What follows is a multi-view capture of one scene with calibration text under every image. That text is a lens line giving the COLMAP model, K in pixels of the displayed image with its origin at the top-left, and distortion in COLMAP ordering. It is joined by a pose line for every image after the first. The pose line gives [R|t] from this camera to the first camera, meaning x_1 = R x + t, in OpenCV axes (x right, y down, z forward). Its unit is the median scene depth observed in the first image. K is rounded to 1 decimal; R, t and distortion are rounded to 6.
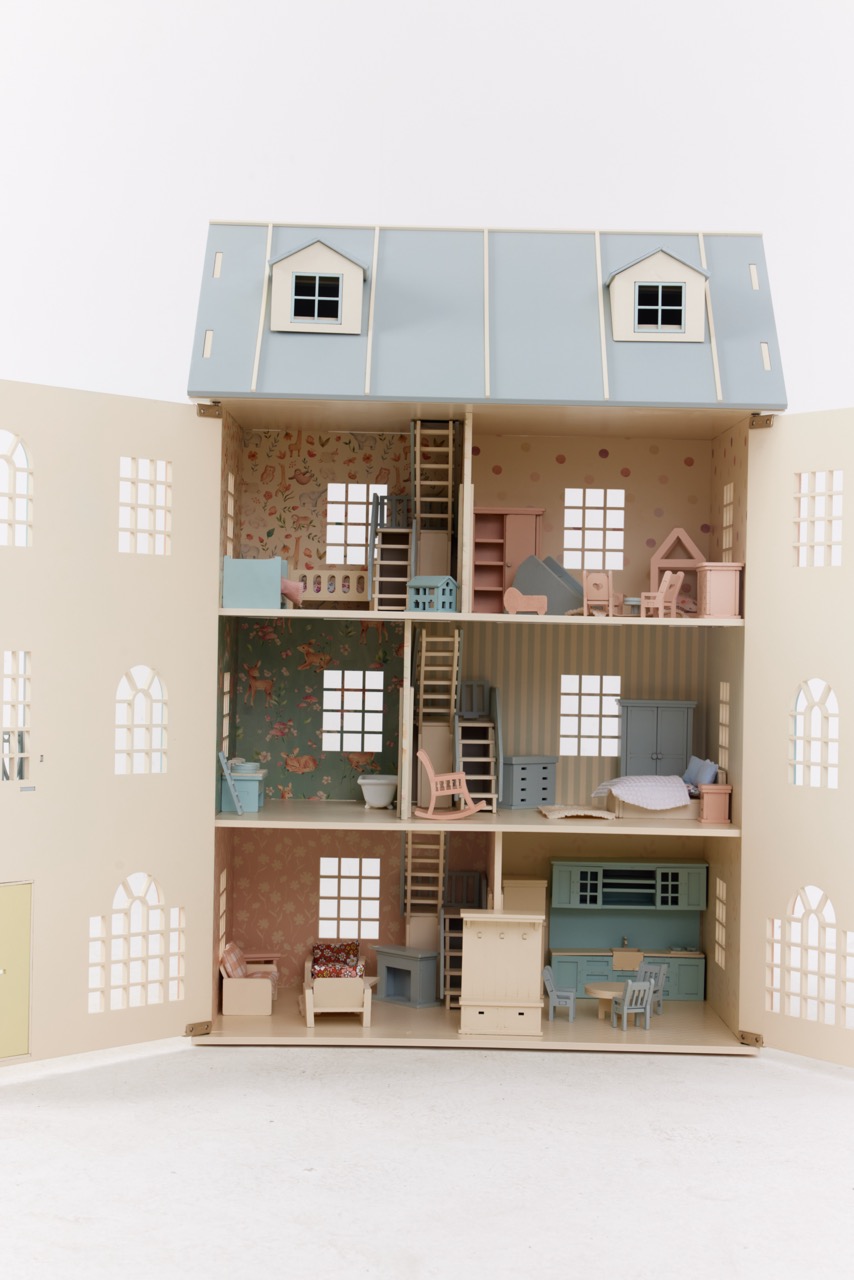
lens RADIAL K [[2173.0, 0, 416.0], [0, 2173.0, 641.7], [0, 0, 1]] dist [0.002454, 0.000000]
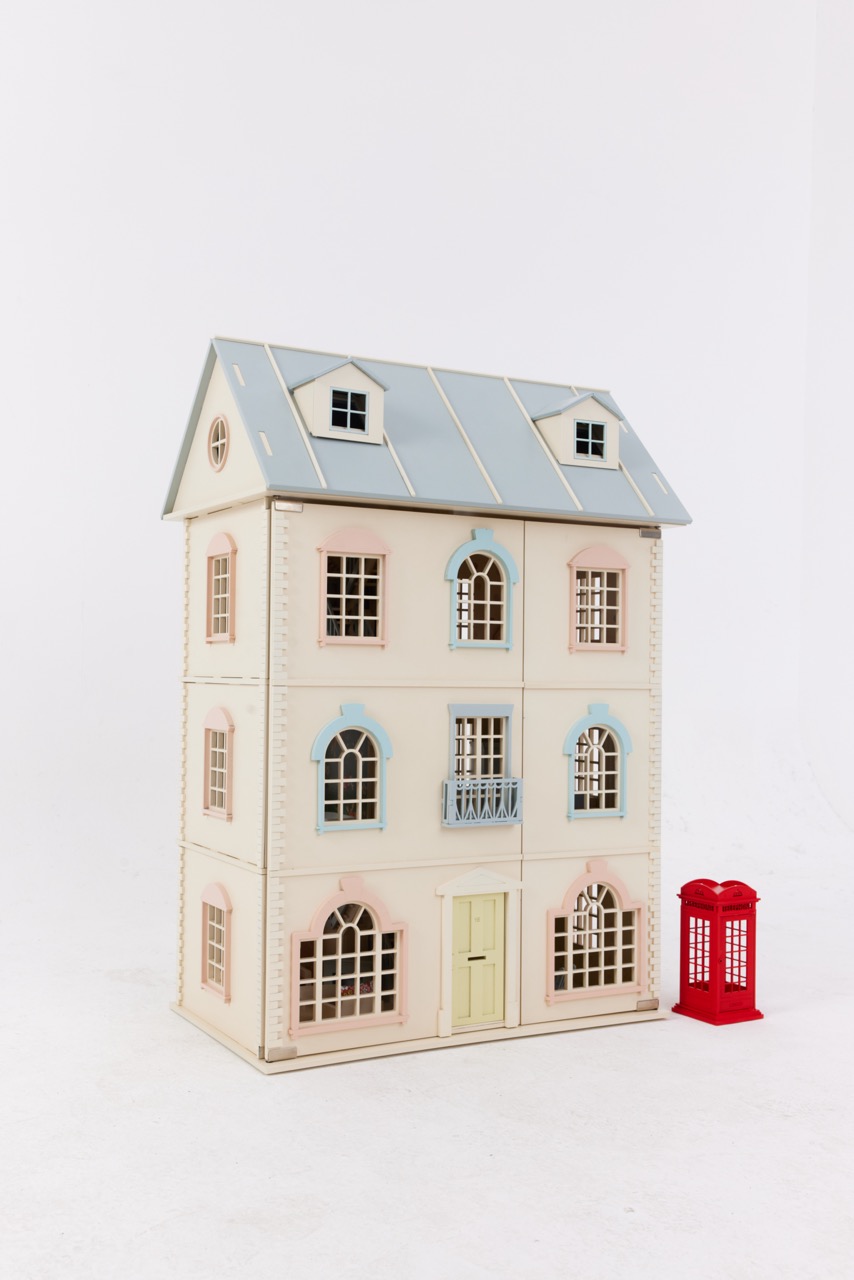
lens RADIAL K [[1351.5, 0, 417.1], [0, 1351.5, 647.6], [0, 0, 1]] dist [0.027637, 0.000000]
pose [[0.878782, 0.000667, 0.477222, -0.340864], [0.003587, 0.999962, -0.008003, -0.024347], [-0.477209, 0.008744, 0.878746, 0.330233]]
